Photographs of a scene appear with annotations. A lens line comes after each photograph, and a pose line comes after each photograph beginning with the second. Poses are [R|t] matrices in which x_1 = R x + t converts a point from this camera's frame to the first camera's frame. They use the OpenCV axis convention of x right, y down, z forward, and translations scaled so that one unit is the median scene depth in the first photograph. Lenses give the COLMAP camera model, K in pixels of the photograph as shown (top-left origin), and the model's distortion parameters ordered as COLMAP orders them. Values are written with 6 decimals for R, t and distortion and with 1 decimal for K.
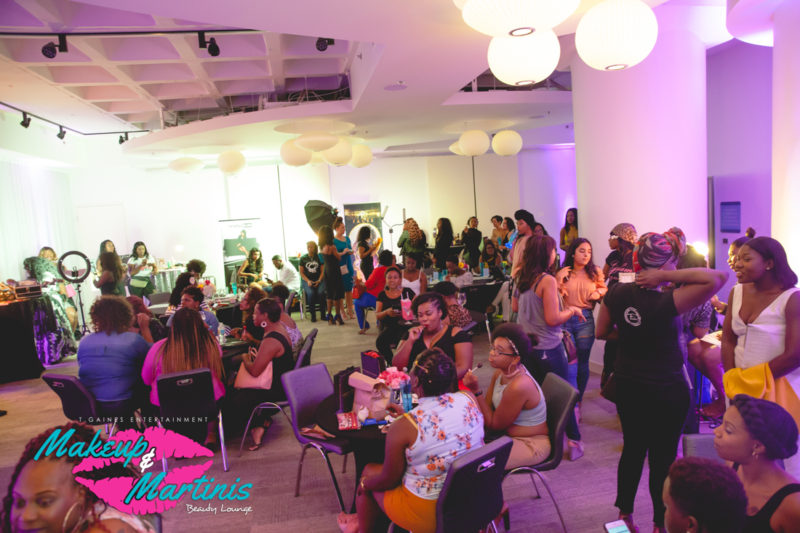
lens RADIAL K [[558.3, 0, 400.0], [0, 558.3, 266.5], [0, 0, 1]] dist [-0.108129, 0.106421]
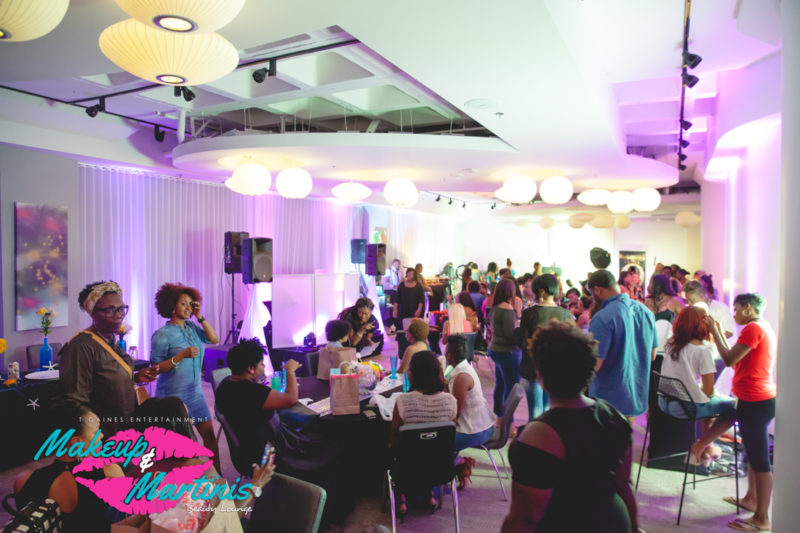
lens RADIAL K [[552.3, 0, 400.0], [0, 552.3, 266.5], [0, 0, 1]] dist [-0.101326, 0.088937]
pose [[0.793423, 0.080392, -0.603338, 0.333076], [-0.115440, 0.993123, -0.019482, 0.032261], [0.597623, 0.085107, 0.797247, -0.570784]]
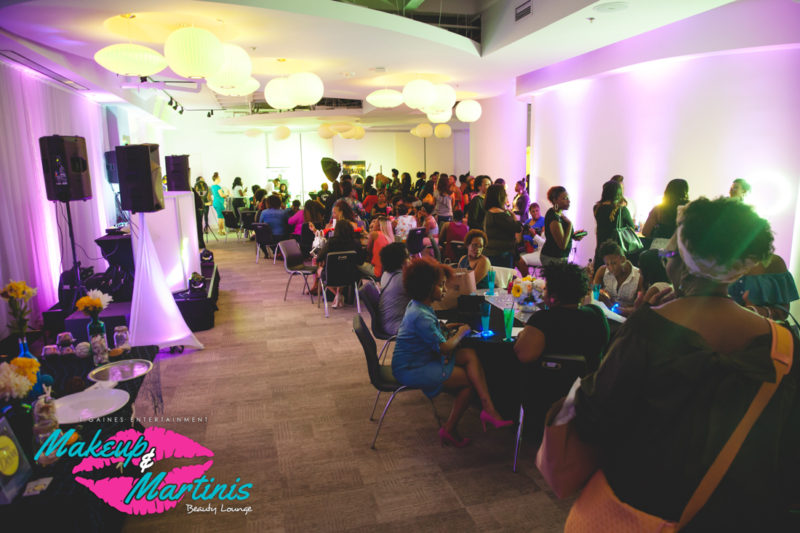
lens RADIAL K [[552.3, 0, 400.0], [0, 552.3, 266.5], [0, 0, 1]] dist [-0.101326, 0.088937]
pose [[0.995767, 0.034955, 0.085008, -0.061126], [-0.041534, 0.996174, 0.076890, 0.063260], [-0.081995, -0.080095, 0.993409, -0.615001]]
